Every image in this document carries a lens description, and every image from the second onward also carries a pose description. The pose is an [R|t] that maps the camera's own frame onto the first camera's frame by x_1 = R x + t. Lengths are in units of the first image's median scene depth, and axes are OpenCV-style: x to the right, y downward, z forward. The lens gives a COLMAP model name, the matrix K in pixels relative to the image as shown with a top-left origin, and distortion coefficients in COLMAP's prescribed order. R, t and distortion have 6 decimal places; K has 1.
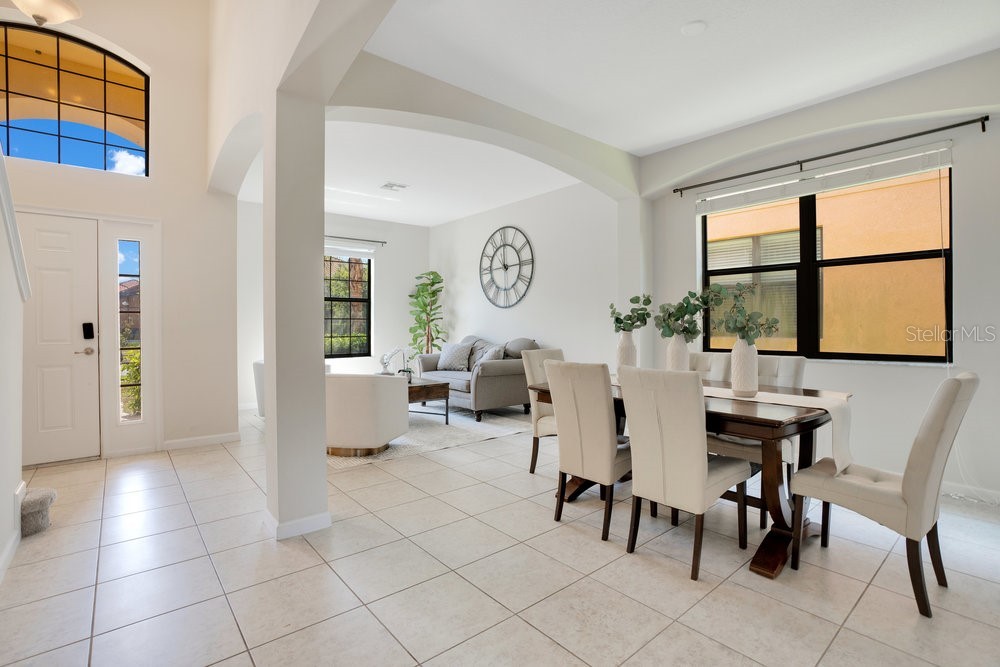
lens RADIAL K [[471.3, 0, 494.5], [0, 471.3, 328.9], [0, 0, 1]] dist [-0.072085, 0.028911]
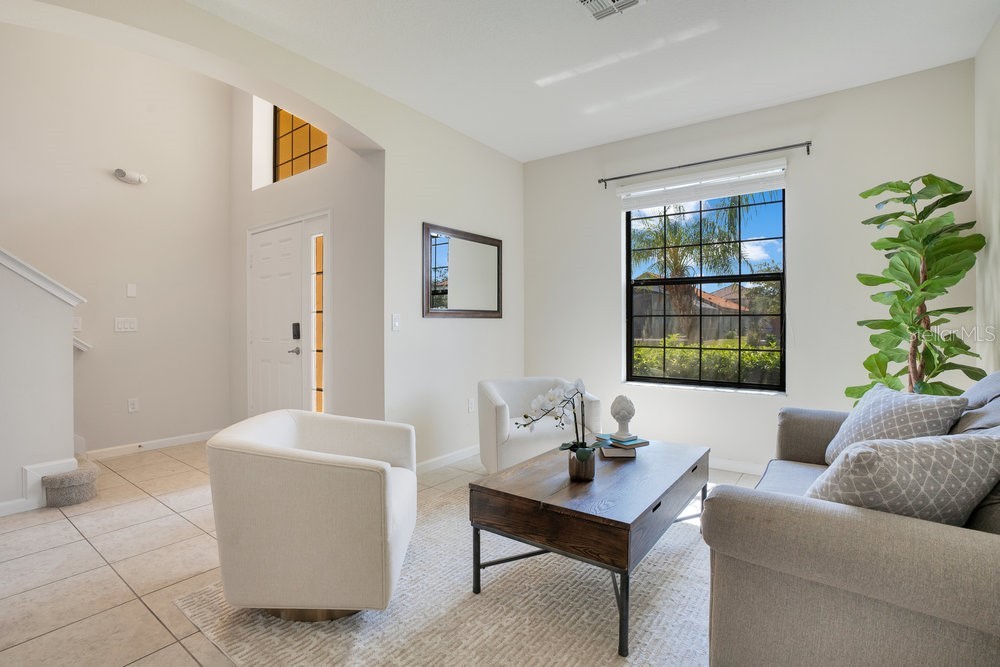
lens RADIAL K [[471.3, 0, 494.5], [0, 471.3, 328.9], [0, 0, 1]] dist [-0.072085, 0.028911]
pose [[0.229503, 0.009790, -0.973259, 0.171534], [-0.011556, 0.999906, 0.007333, -0.009621], [0.973239, 0.009564, 0.229594, 0.873985]]
